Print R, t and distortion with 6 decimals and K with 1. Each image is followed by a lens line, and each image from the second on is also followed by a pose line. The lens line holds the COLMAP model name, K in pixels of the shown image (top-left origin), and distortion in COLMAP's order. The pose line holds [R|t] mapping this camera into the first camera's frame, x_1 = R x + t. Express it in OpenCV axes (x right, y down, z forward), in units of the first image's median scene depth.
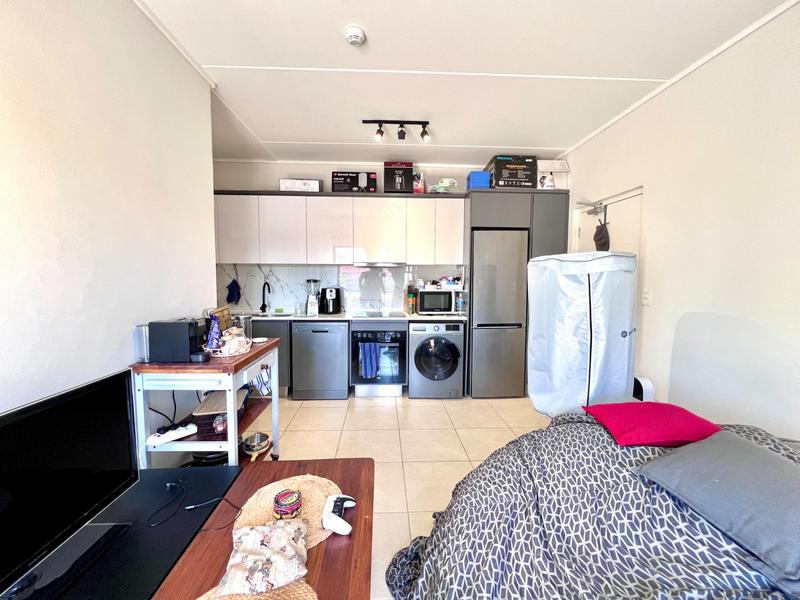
lens RADIAL K [[321.7, 0, 399.0], [0, 321.7, 296.3], [0, 0, 1]] dist [0.000078, -0.000010]
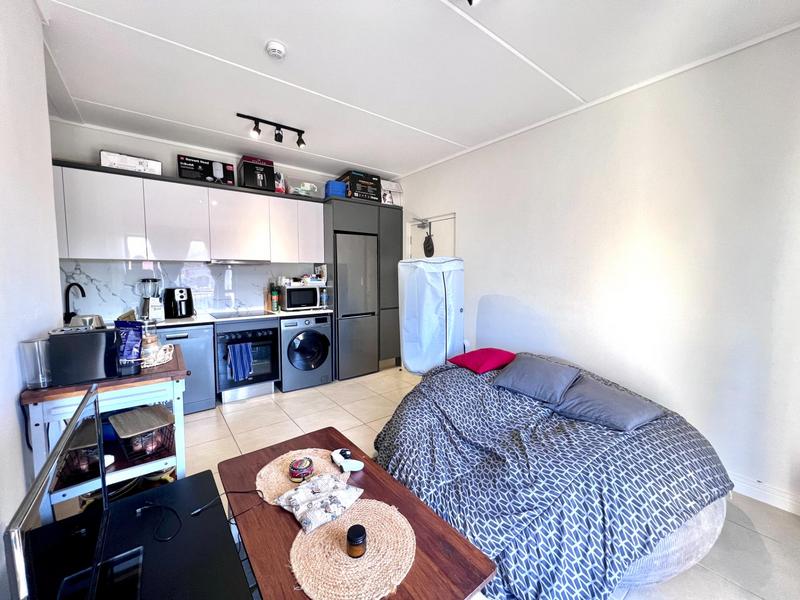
lens RADIAL K [[320.0, 0, 399.5], [0, 320.0, 296.7], [0, 0, 1]] dist [-0.000418, -0.000062]
pose [[0.819864, -0.047083, 0.570619, -0.233704], [0.040872, 0.998883, 0.023695, 0.001521], [-0.571097, 0.003896, 0.820873, -0.054423]]
